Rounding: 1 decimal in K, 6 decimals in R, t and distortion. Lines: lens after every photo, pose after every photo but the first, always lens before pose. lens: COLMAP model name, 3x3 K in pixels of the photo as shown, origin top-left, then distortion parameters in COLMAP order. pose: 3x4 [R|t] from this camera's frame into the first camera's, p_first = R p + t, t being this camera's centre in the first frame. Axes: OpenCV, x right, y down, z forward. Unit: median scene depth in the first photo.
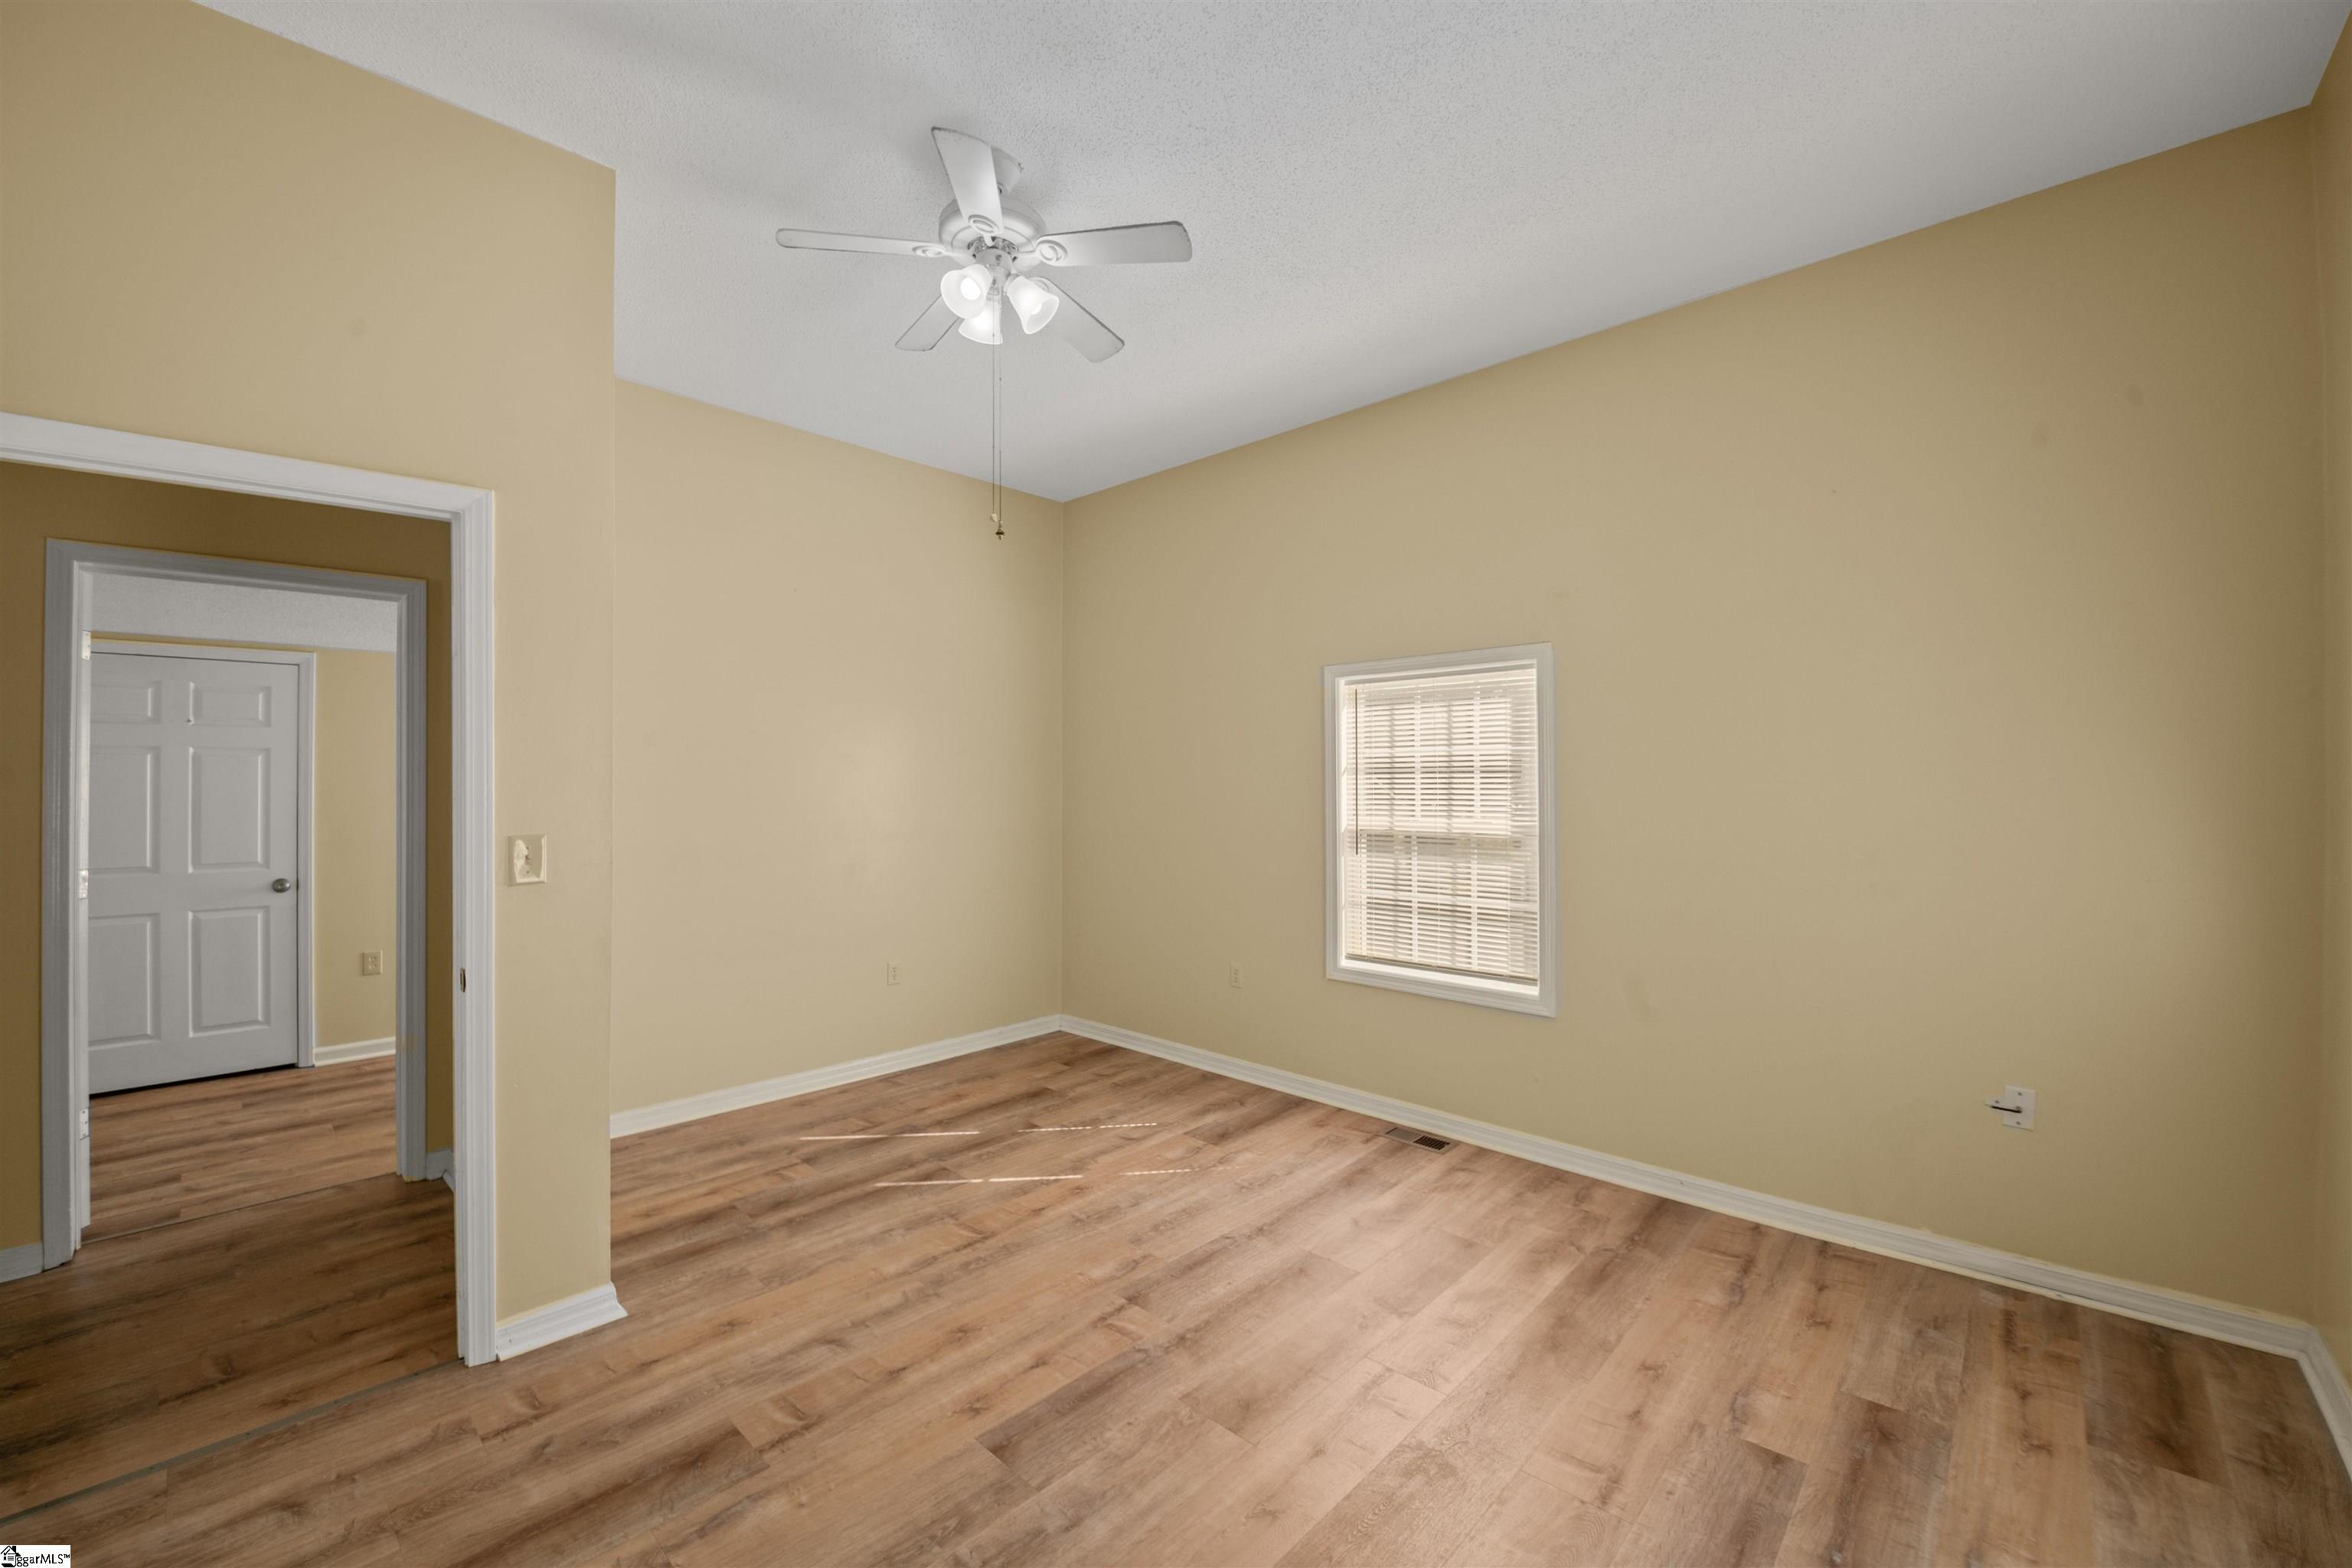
lens RADIAL K [[940.2, 0, 1160.6], [0, 940.2, 781.6], [0, 0, 1]] dist [-0.002163, -0.013665]
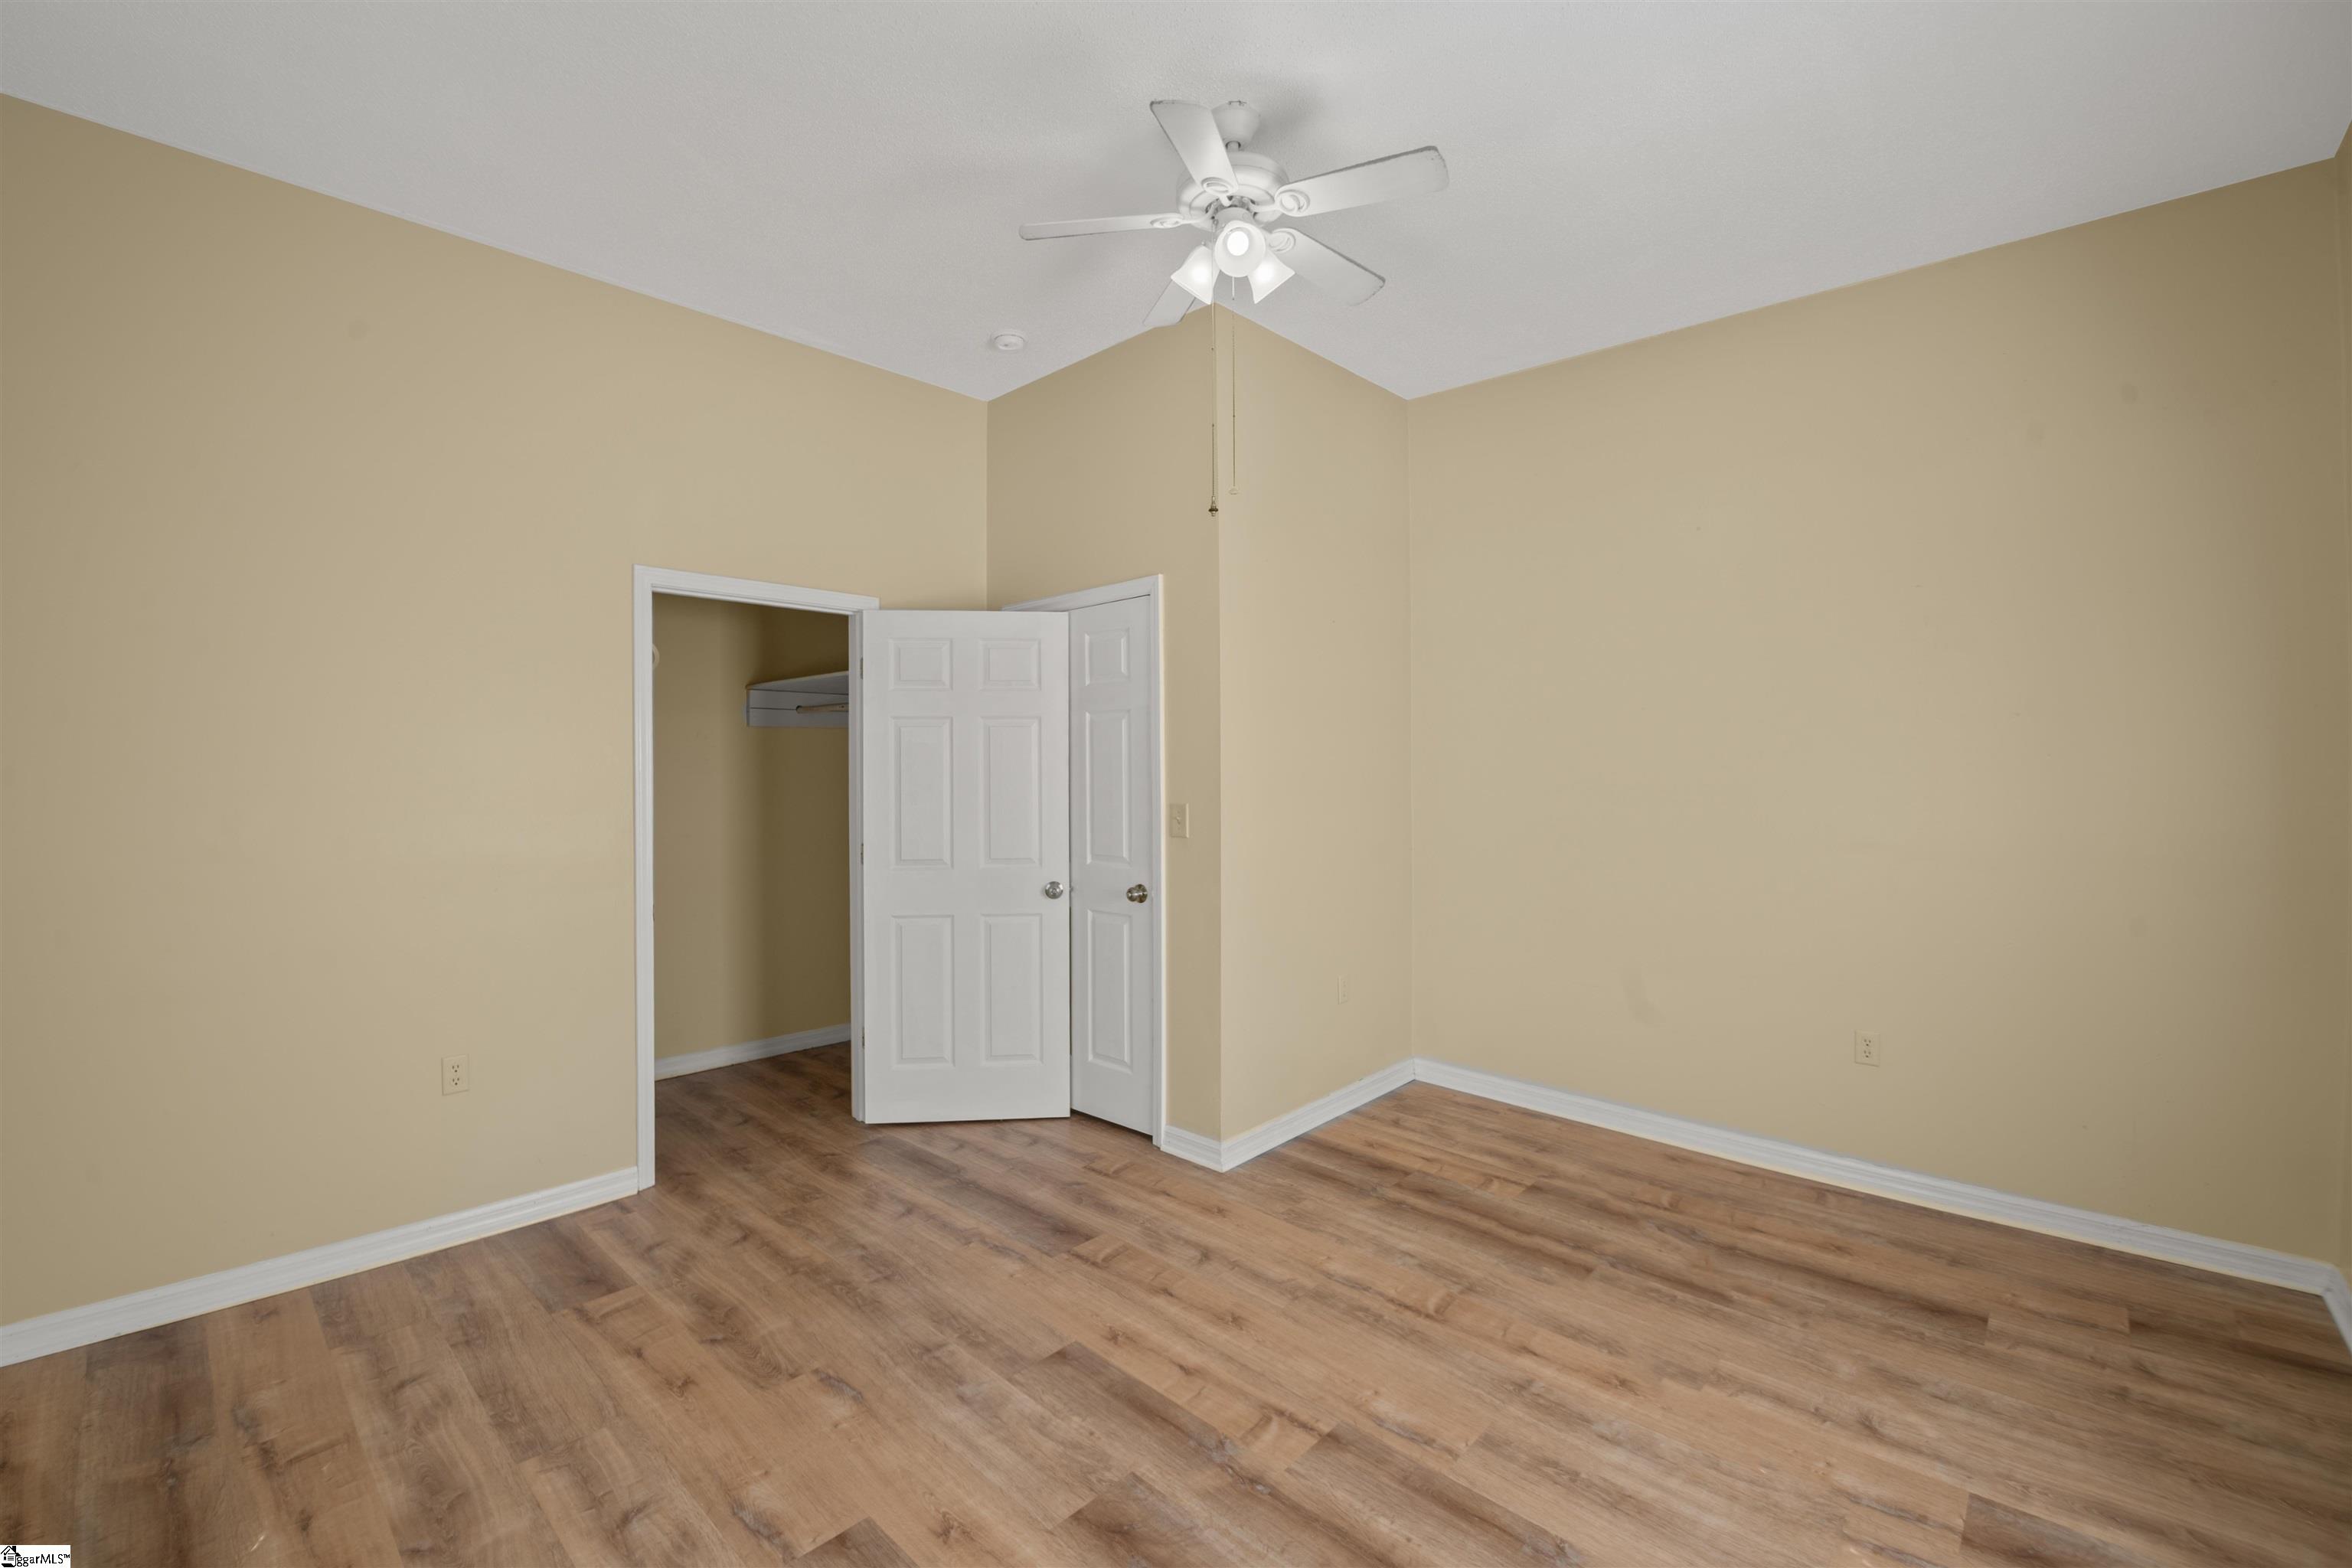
lens RADIAL K [[975.3, 0, 1094.3], [0, 975.3, 729.5], [0, 0, 1]] dist [-0.001852, -0.010458]
pose [[-0.030254, -0.036595, -0.998872, 0.628821], [-0.001213, 0.999330, -0.036575, 0.000120], [0.999541, 0.000105, -0.030278, 0.656614]]
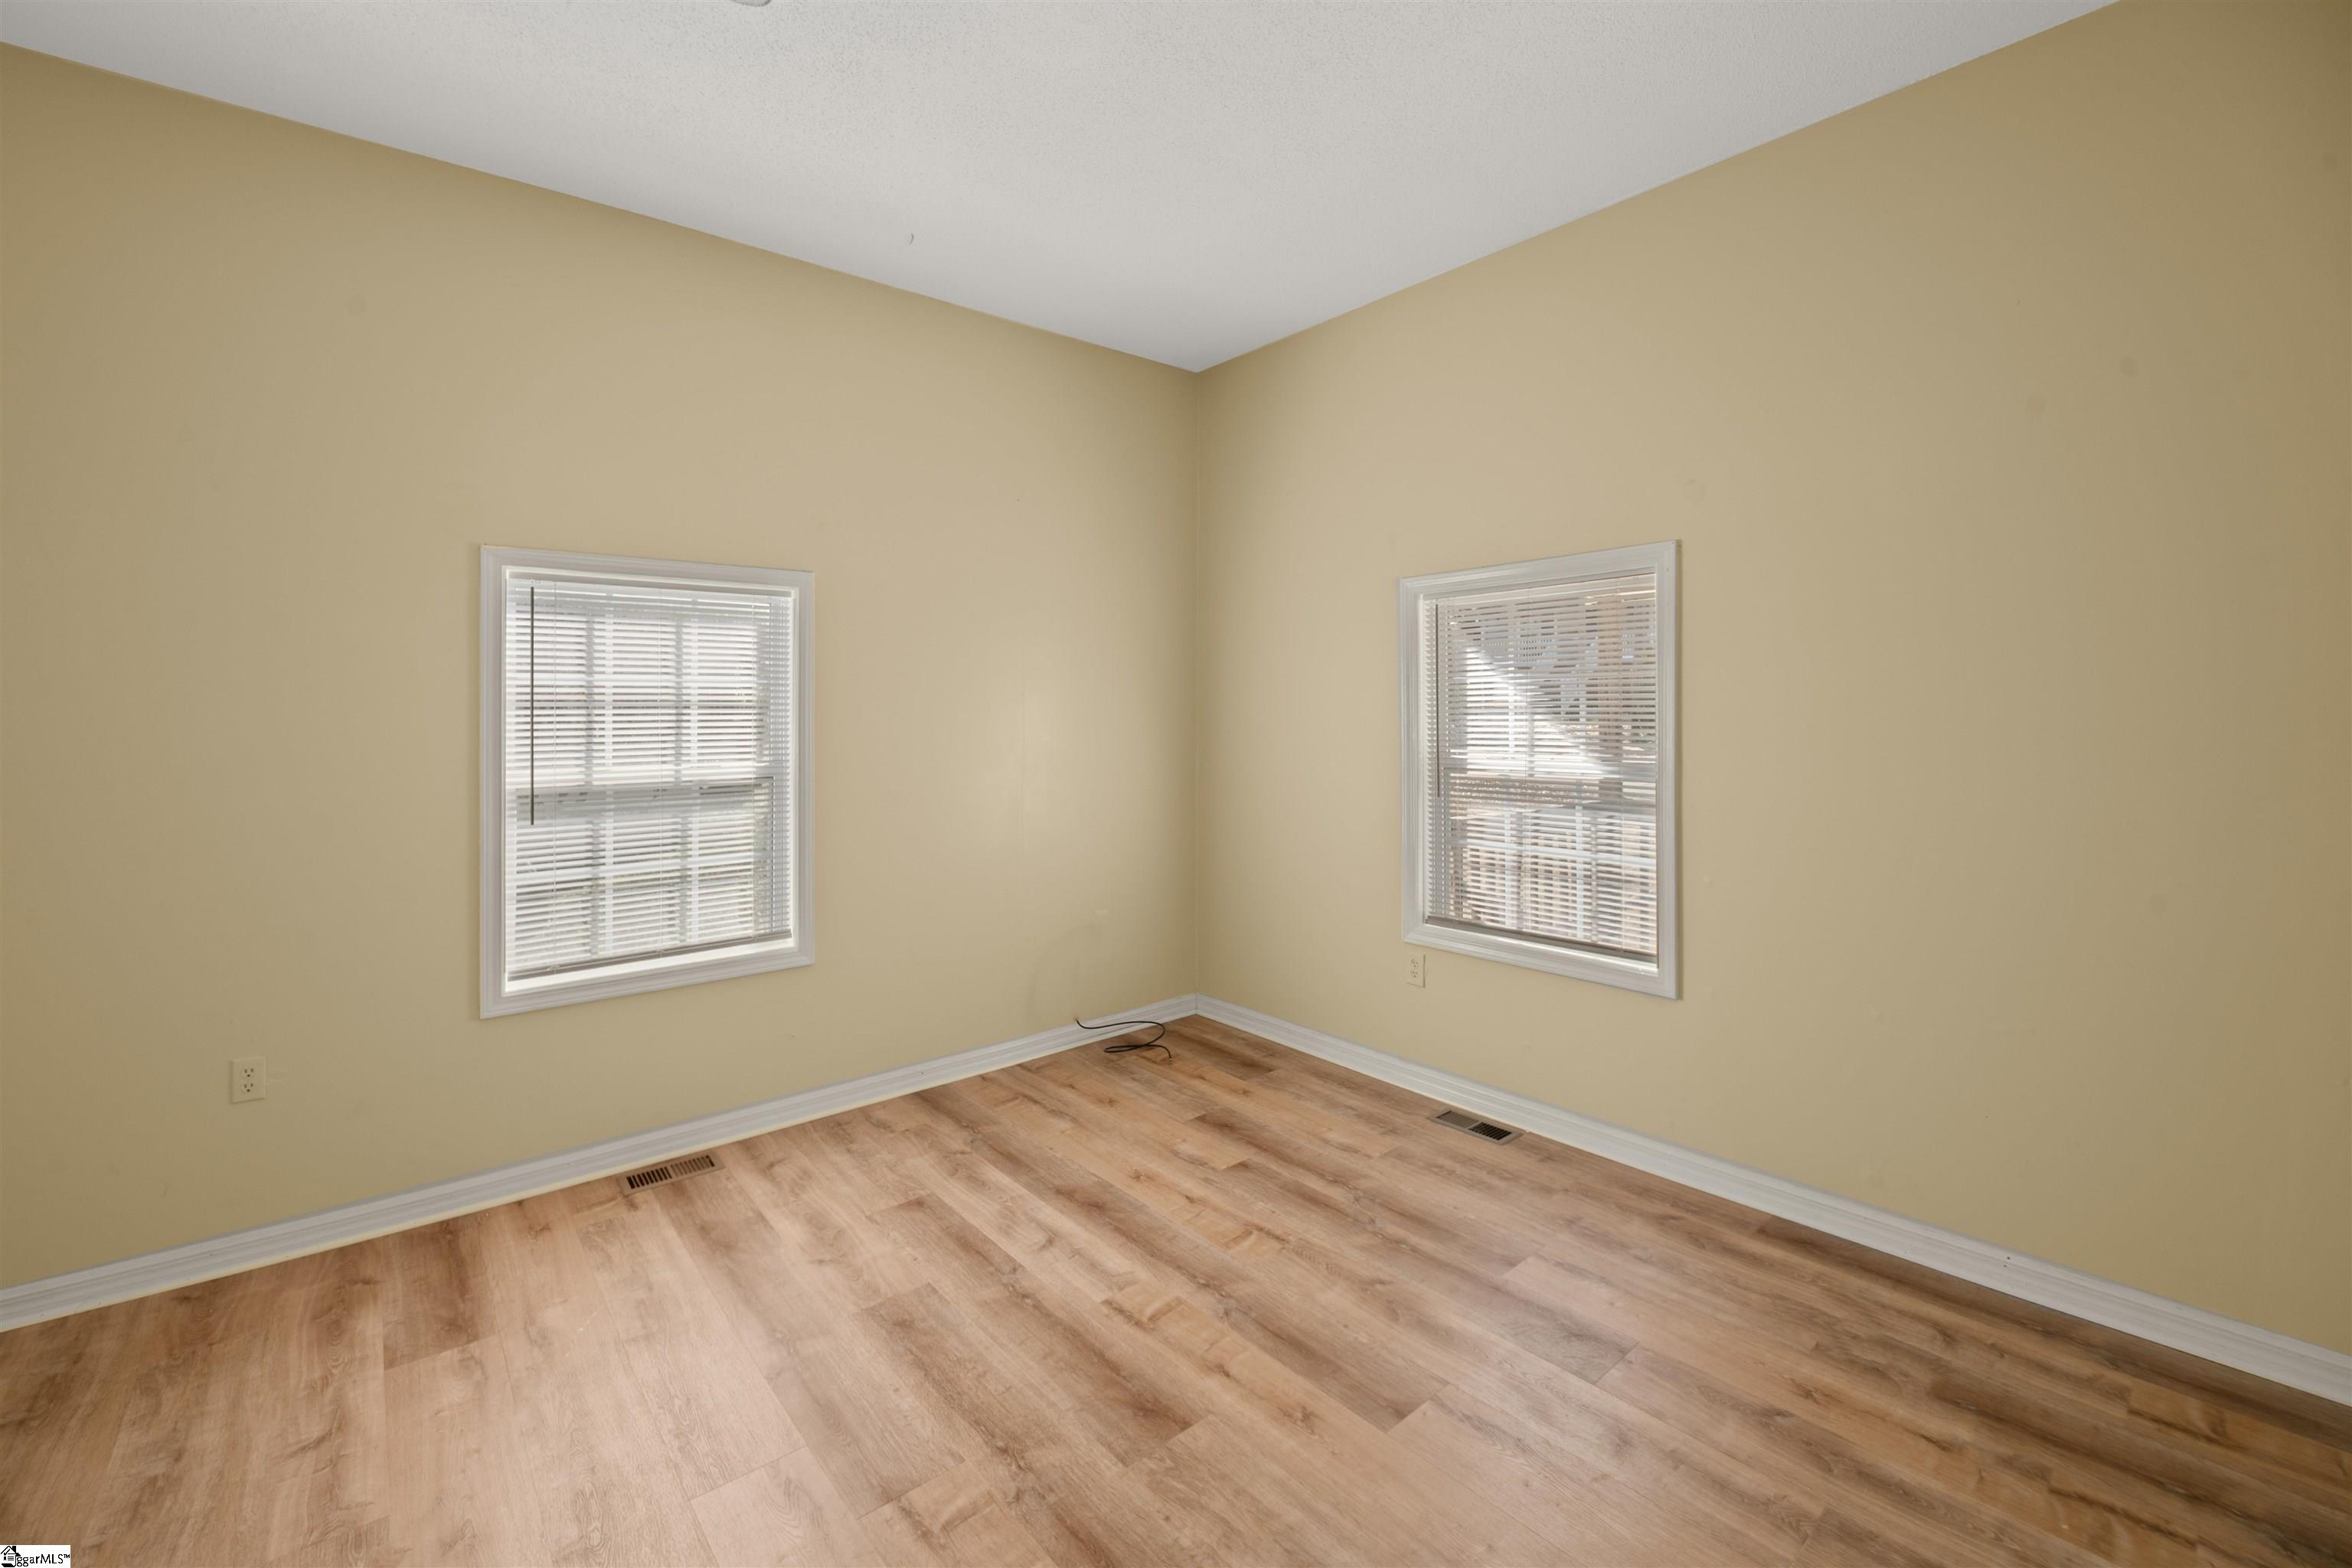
lens RADIAL K [[975.3, 0, 1094.3], [0, 975.3, 729.5], [0, 0, 1]] dist [-0.001852, -0.010458]
pose [[0.144485, -0.017777, 0.989347, -0.539153], [0.010623, 0.999809, 0.016413, -0.000422], [-0.989450, 0.008139, 0.144646, 0.595307]]
